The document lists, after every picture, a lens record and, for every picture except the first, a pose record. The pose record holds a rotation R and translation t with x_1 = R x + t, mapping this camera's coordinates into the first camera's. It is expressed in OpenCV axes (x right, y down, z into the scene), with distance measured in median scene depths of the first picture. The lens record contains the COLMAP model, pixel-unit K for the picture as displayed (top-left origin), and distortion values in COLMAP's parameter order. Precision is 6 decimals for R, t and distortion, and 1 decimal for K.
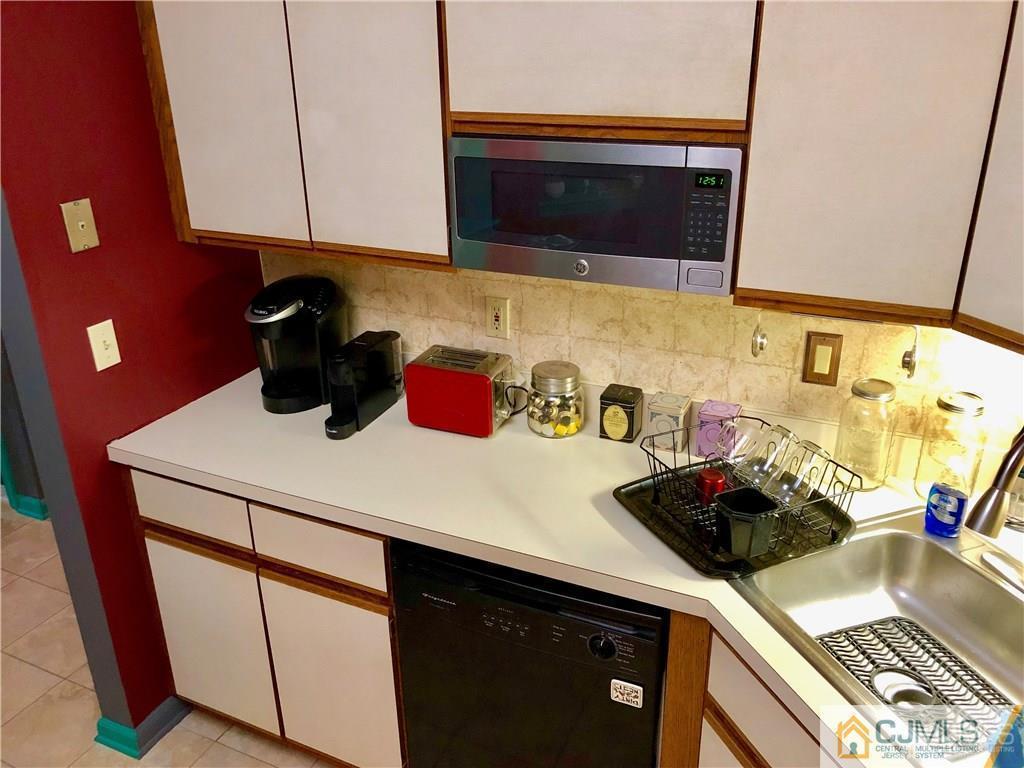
lens RADIAL K [[822.8, 0, 514.1], [0, 822.8, 369.3], [0, 0, 1]] dist [0.025721, -0.002449]
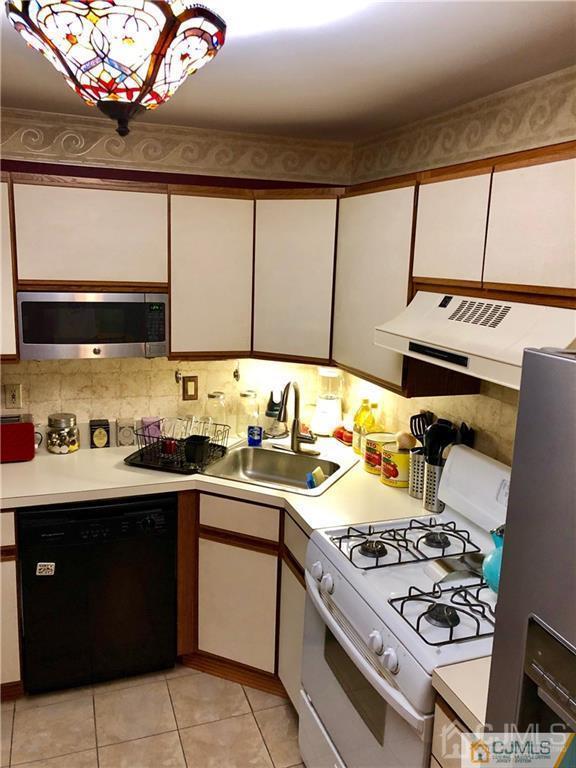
lens RADIAL K [[633.8, 0, 288.0], [0, 633.8, 384.0], [0, 0, 1]] dist [0.032586, -0.010837]
pose [[0.717510, -0.107243, 0.688243, -0.643855], [0.220151, 0.972342, -0.078000, 0.175435], [-0.660843, 0.207483, 0.721275, -0.430933]]
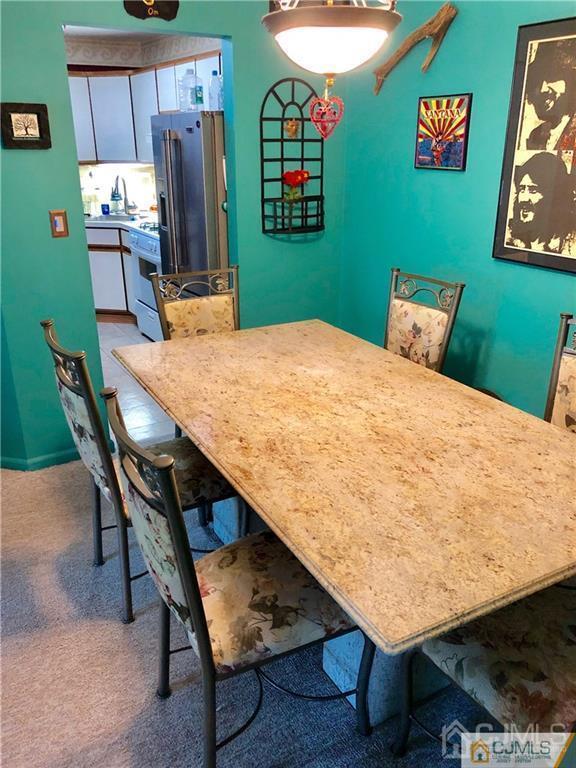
lens RADIAL K [[633.8, 0, 288.0], [0, 633.8, 384.0], [0, 0, 1]] dist [0.032586, -0.010837]
pose [[0.564169, -0.293040, 0.771907, -1.842451], [0.304412, 0.942861, 0.135451, 0.863290], [-0.767493, 0.158561, 0.621138, -1.760952]]
